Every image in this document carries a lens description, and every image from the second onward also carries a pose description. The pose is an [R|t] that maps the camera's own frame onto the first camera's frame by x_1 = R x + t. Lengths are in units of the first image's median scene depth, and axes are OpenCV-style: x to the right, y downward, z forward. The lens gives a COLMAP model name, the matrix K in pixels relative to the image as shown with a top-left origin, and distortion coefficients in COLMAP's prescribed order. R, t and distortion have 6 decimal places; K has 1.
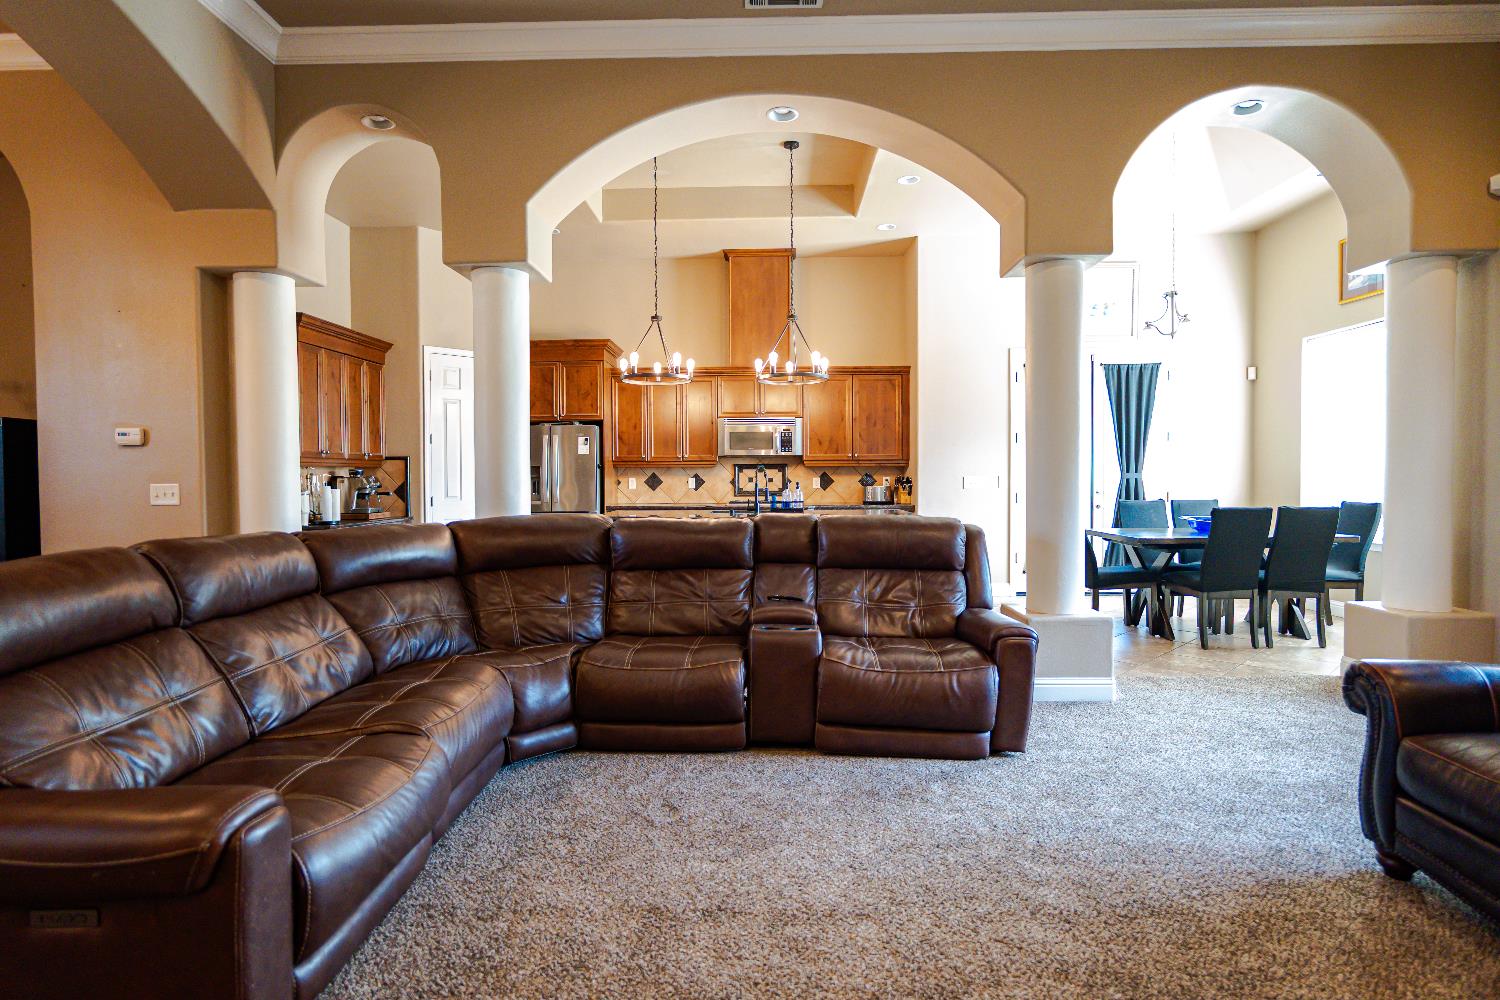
lens RADIAL K [[797.3, 0, 746.4], [0, 797.3, 496.8], [0, 0, 1]] dist [-0.002093, -0.000403]
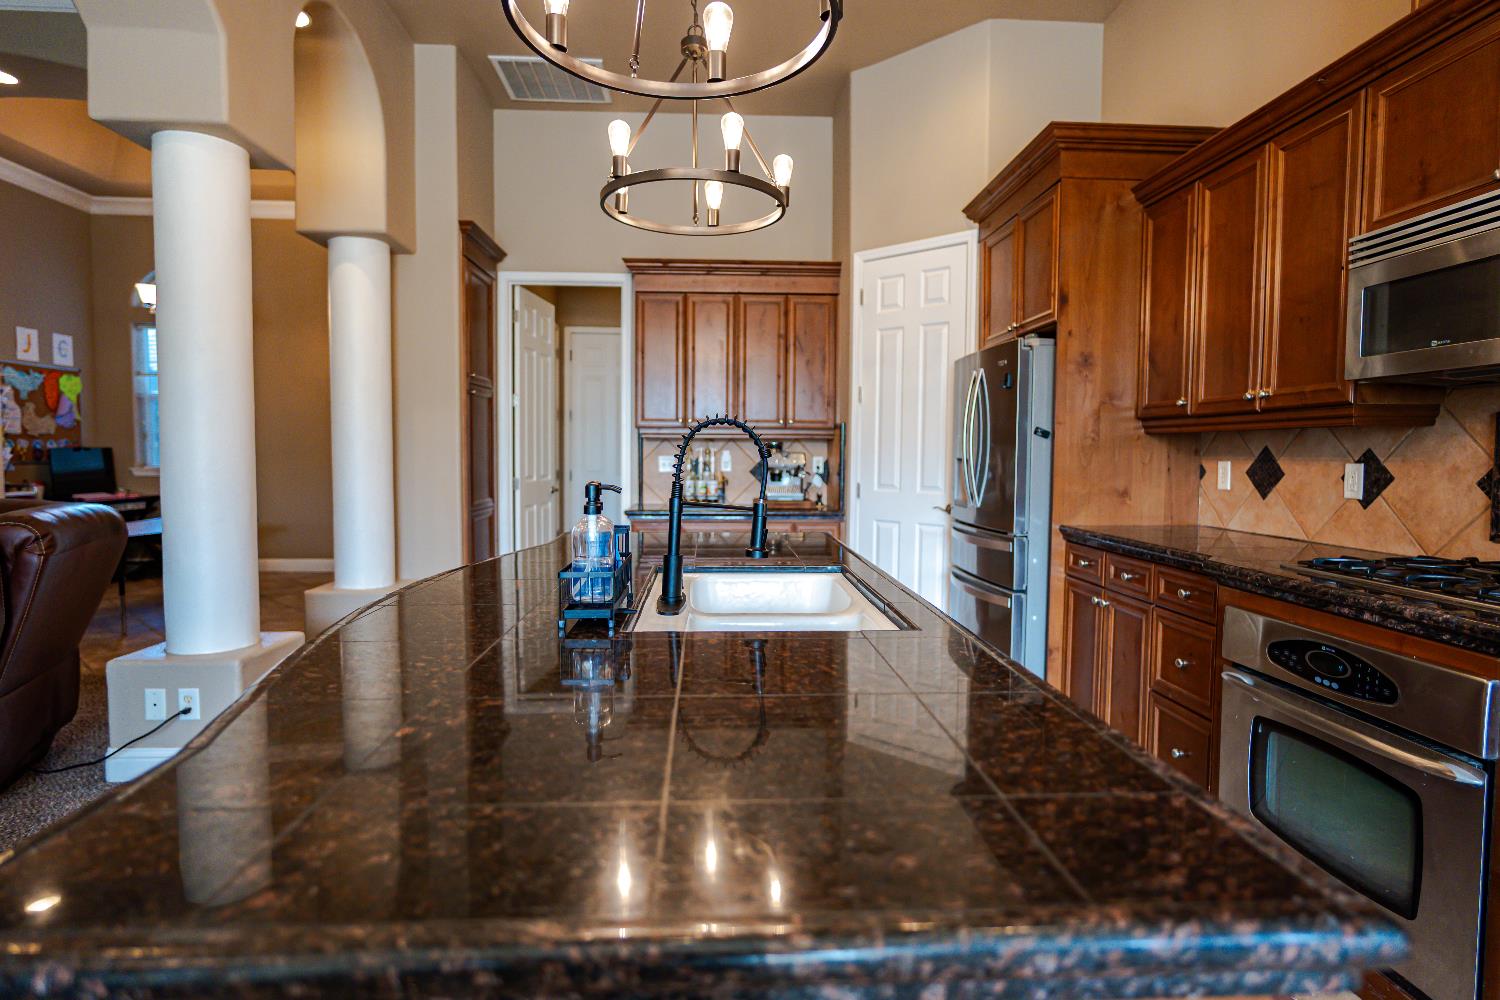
lens RADIAL K [[797.3, 0, 750.5], [0, 797.3, 492.4], [0, 0, 1]] dist [-0.002093, -0.000403]
pose [[0.089478, 0.056979, -0.994358, 0.234098], [-0.039768, 0.997771, 0.053596, -0.021742], [0.995195, 0.034748, 0.091544, 0.802462]]
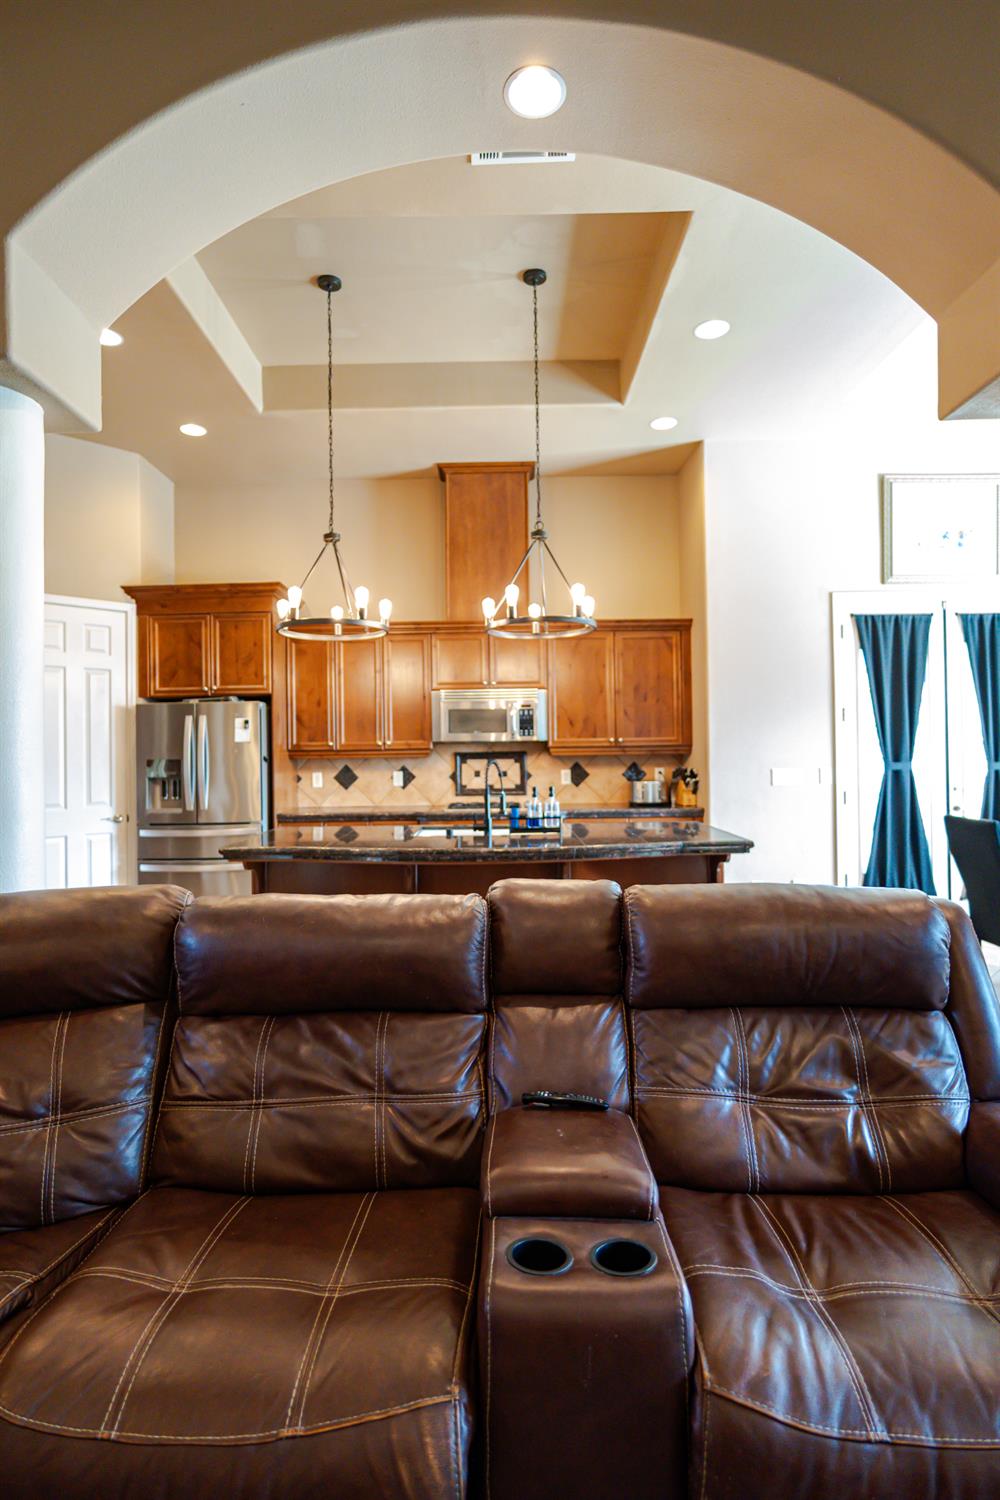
lens RADIAL K [[797.3, 0, 501.3], [0, 797.3, 749.2], [0, 0, 1]] dist [-0.002093, -0.000403]
pose [[0.999289, -0.008795, 0.036665, 0.000678], [0.009941, 0.999464, -0.031194, -0.022247], [-0.036371, 0.031537, 0.998841, 0.275619]]
